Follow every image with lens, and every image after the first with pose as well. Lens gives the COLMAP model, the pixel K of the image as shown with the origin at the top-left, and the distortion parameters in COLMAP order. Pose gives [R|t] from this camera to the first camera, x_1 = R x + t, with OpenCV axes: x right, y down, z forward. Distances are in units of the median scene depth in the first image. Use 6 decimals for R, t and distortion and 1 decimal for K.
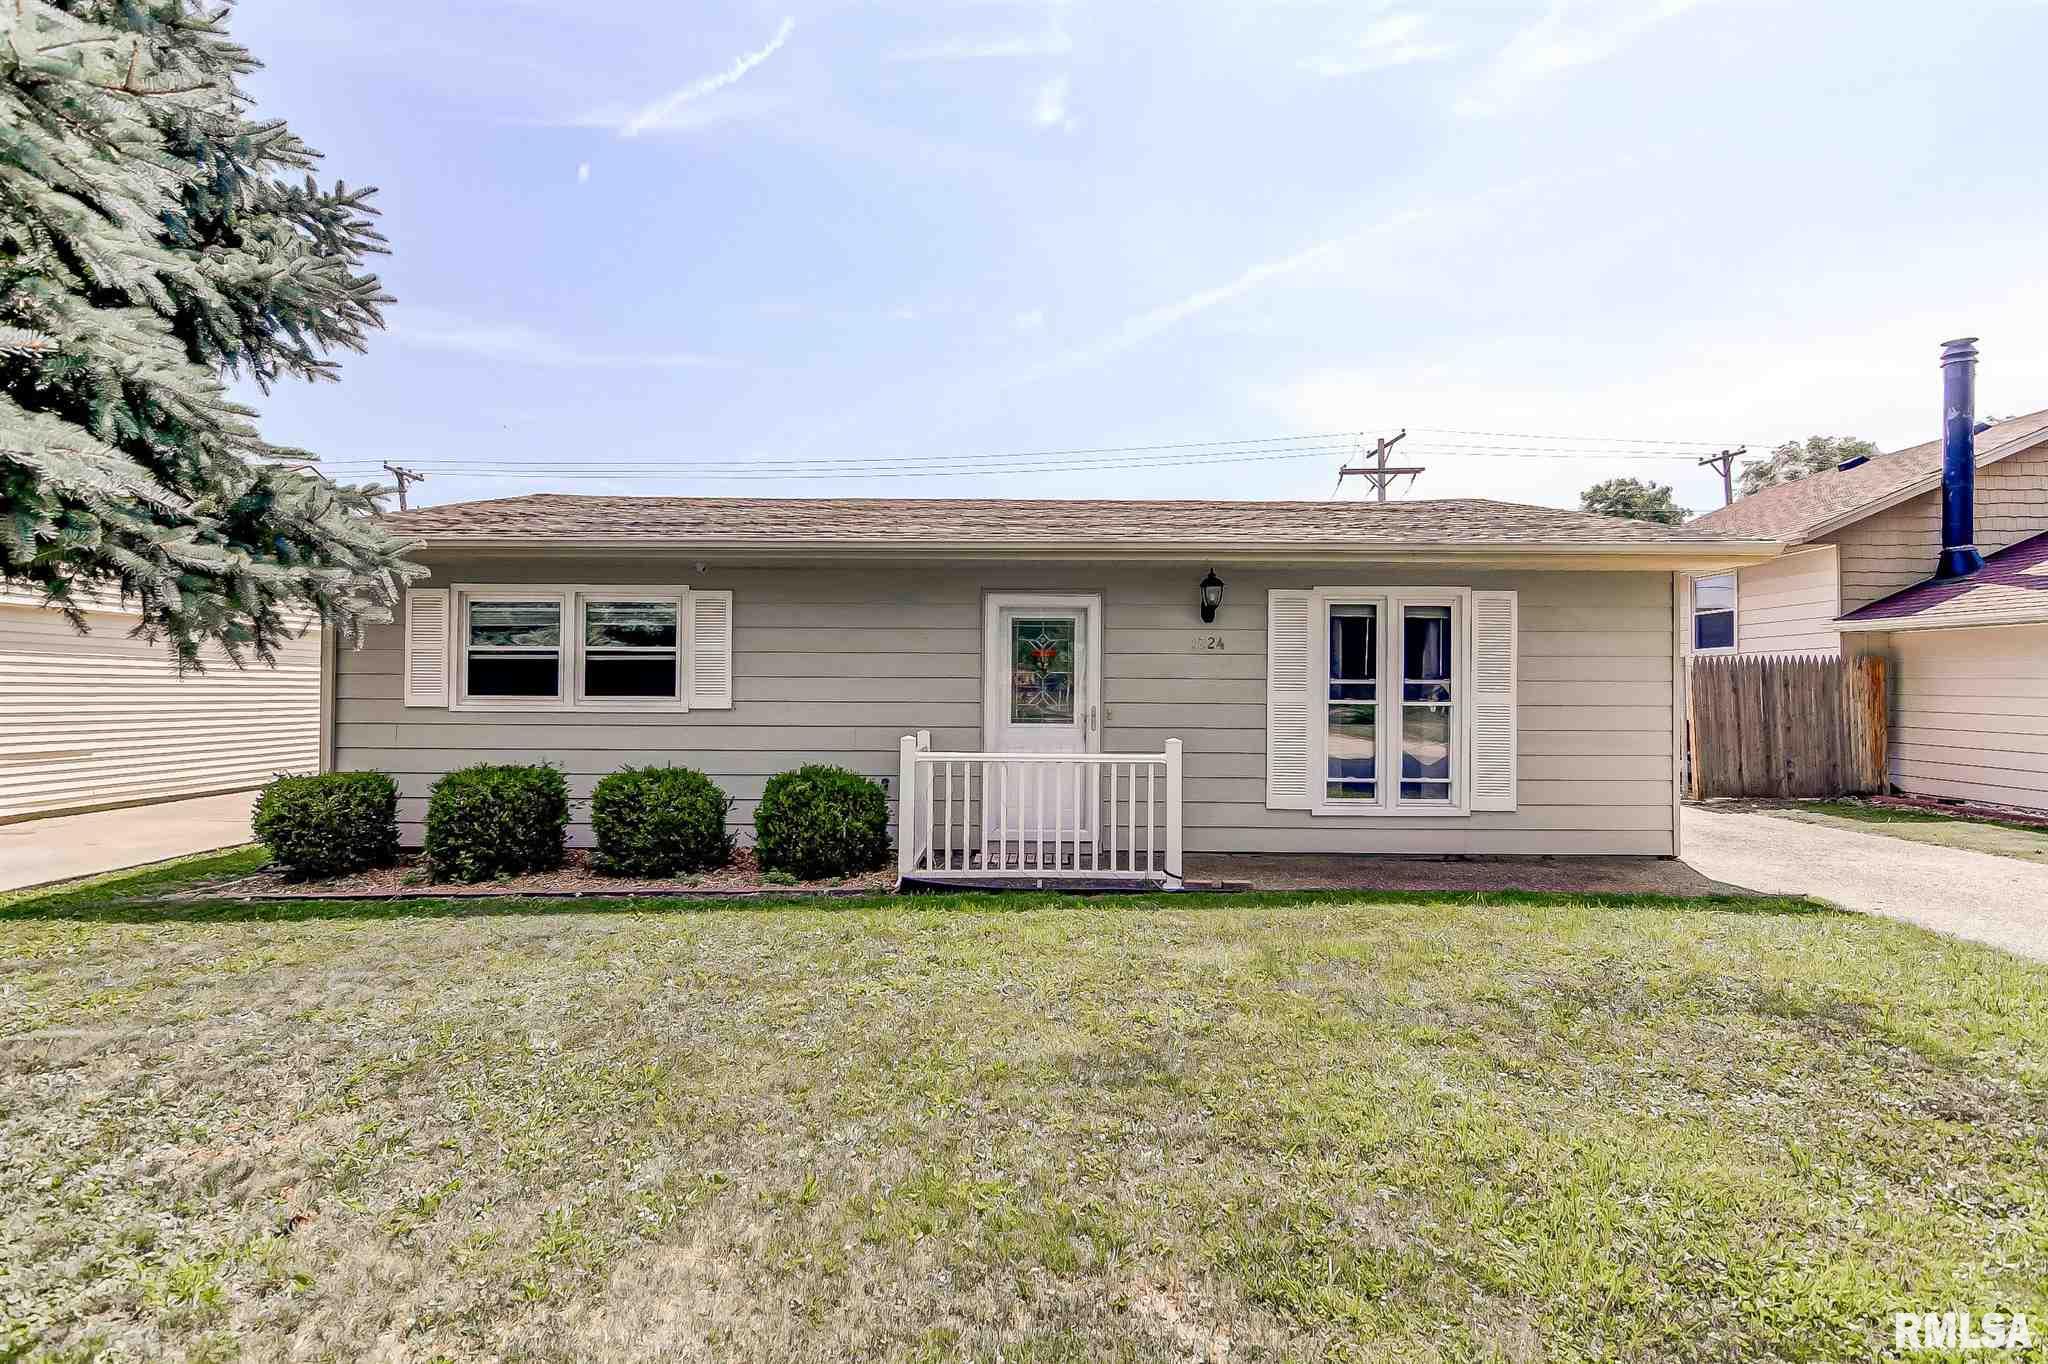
lens RADIAL K [[967.7, 0, 1024.0], [0, 967.7, 682.0], [0, 0, 1]] dist [-0.001617, -0.000455]
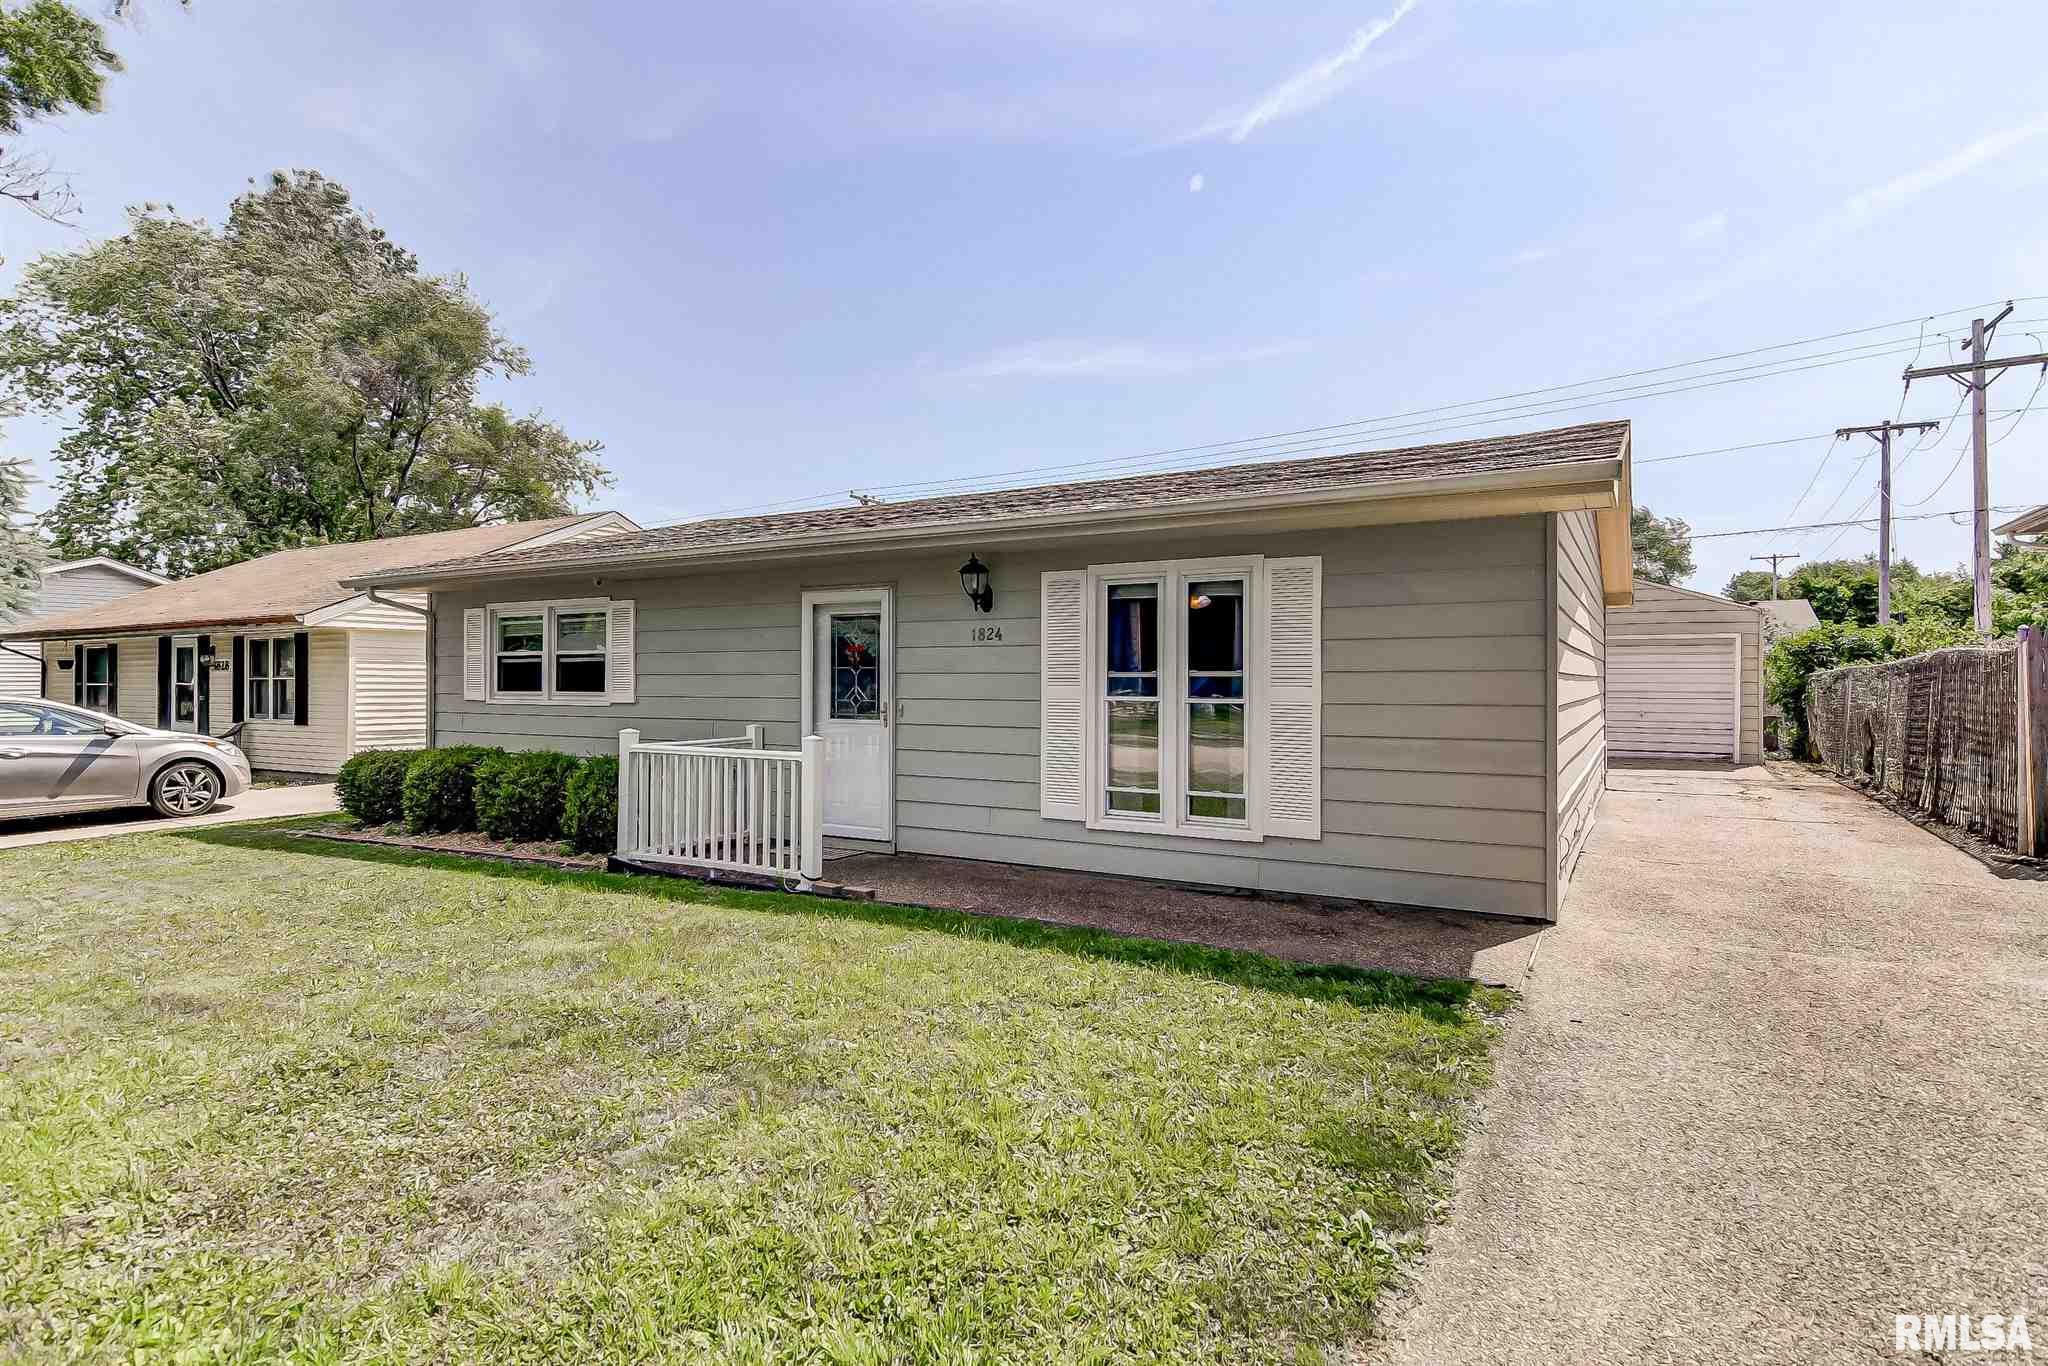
lens RADIAL K [[1014.6, 0, 1063.7], [0, 1014.6, 679.4], [0, 0, 1]] dist [0.002633, -0.000102]
pose [[0.877493, -0.005888, -0.479553, 0.717102], [0.008440, 0.999959, 0.003167, 0.000502], [0.479515, -0.006827, 0.877507, 0.188728]]
